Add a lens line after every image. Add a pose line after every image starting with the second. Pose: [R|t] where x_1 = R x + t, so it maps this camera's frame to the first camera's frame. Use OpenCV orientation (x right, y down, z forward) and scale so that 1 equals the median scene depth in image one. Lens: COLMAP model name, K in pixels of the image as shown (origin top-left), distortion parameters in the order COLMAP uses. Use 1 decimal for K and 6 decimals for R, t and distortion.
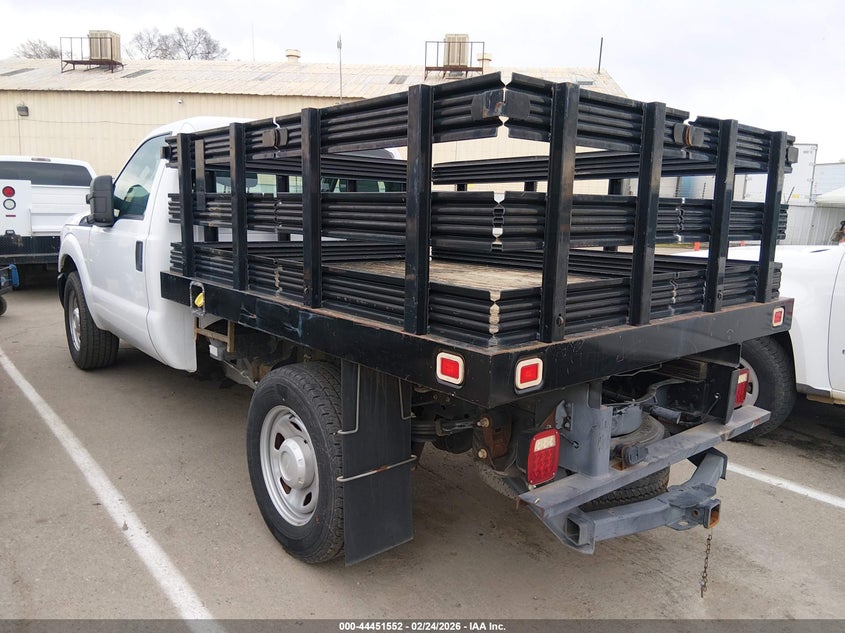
lens RADIAL K [[636.2, 0, 422.5], [0, 636.2, 316.5], [0, 0, 1]] dist [0.079590, -0.001002]
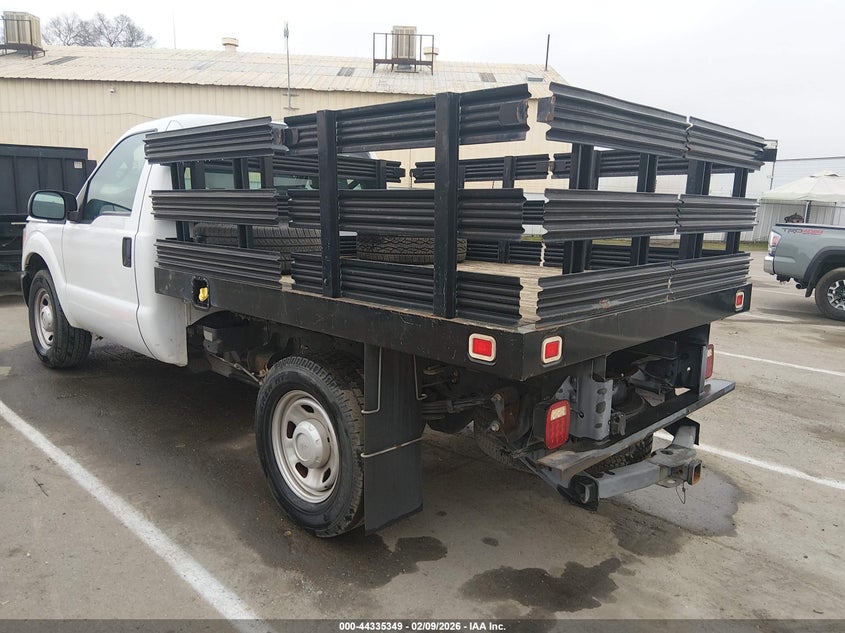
lens RADIAL K [[636.2, 0, 422.5], [0, 636.2, 316.5], [0, 0, 1]] dist [0.079590, -0.001002]
pose [[0.996066, -0.025724, 0.084798, -0.112761], [0.024692, 0.999608, 0.013201, 0.007325], [-0.085104, -0.011055, 0.996311, -0.074740]]
